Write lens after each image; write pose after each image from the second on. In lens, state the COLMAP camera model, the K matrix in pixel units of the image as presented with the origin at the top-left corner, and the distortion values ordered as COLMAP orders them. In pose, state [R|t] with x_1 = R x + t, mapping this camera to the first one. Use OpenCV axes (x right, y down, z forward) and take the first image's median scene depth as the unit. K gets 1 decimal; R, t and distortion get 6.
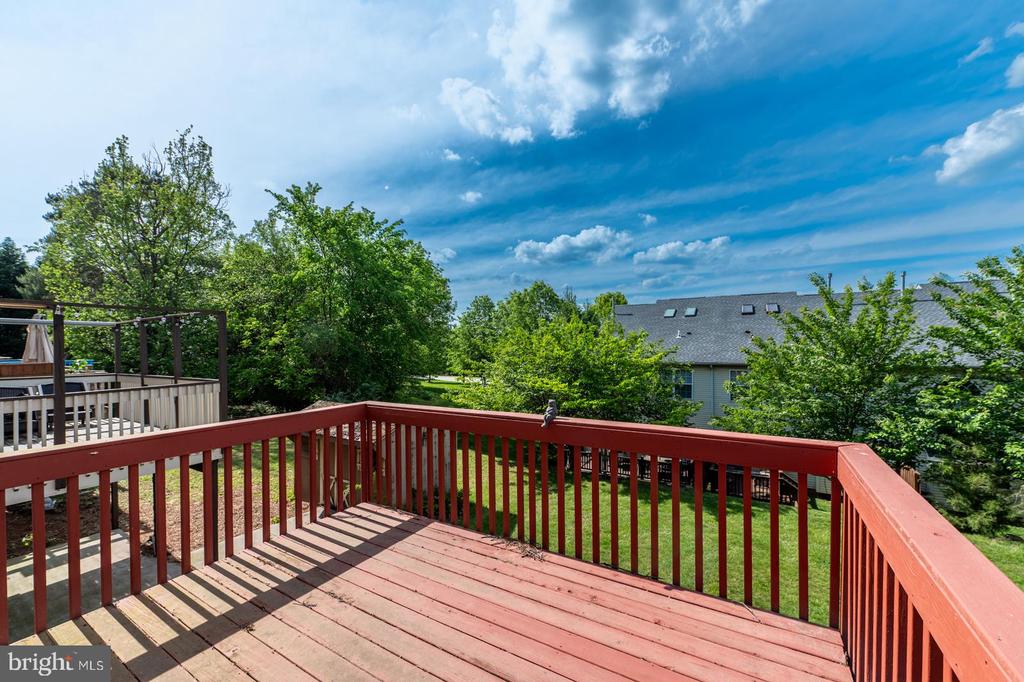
lens RADIAL K [[409.0, 0, 519.8], [0, 409.0, 350.6], [0, 0, 1]] dist [-0.000863, -0.000142]
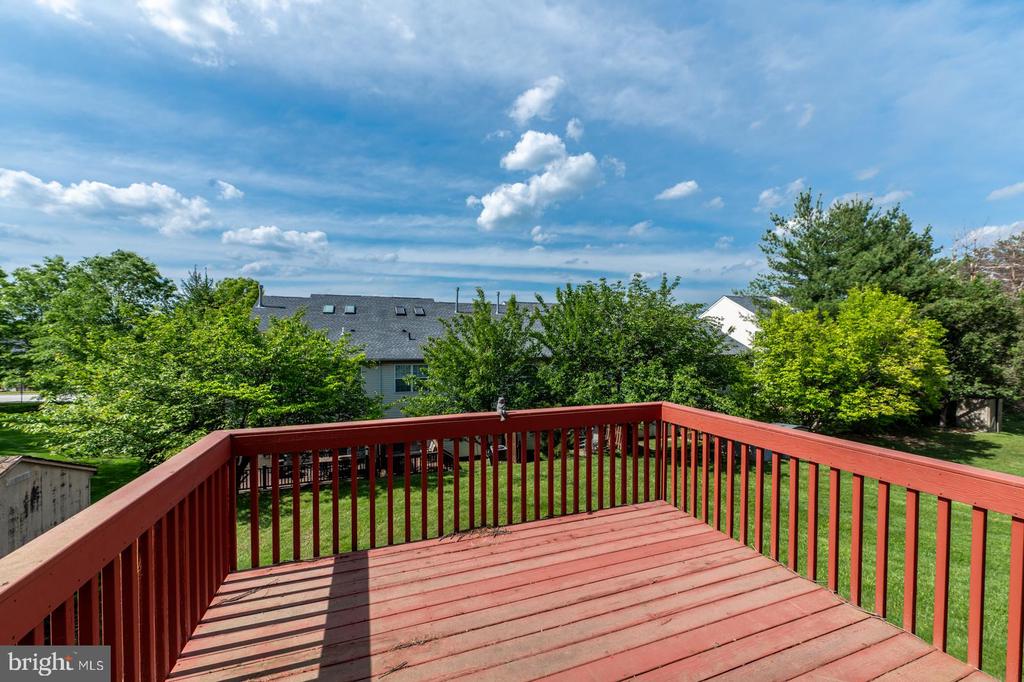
lens RADIAL K [[409.0, 0, 519.8], [0, 409.0, 350.6], [0, 0, 1]] dist [-0.000863, -0.000142]
pose [[0.626463, -0.010459, 0.779381, -0.239232], [0.001535, 0.999925, 0.012185, -0.008381], [-0.779450, -0.006437, 0.626431, 0.067491]]
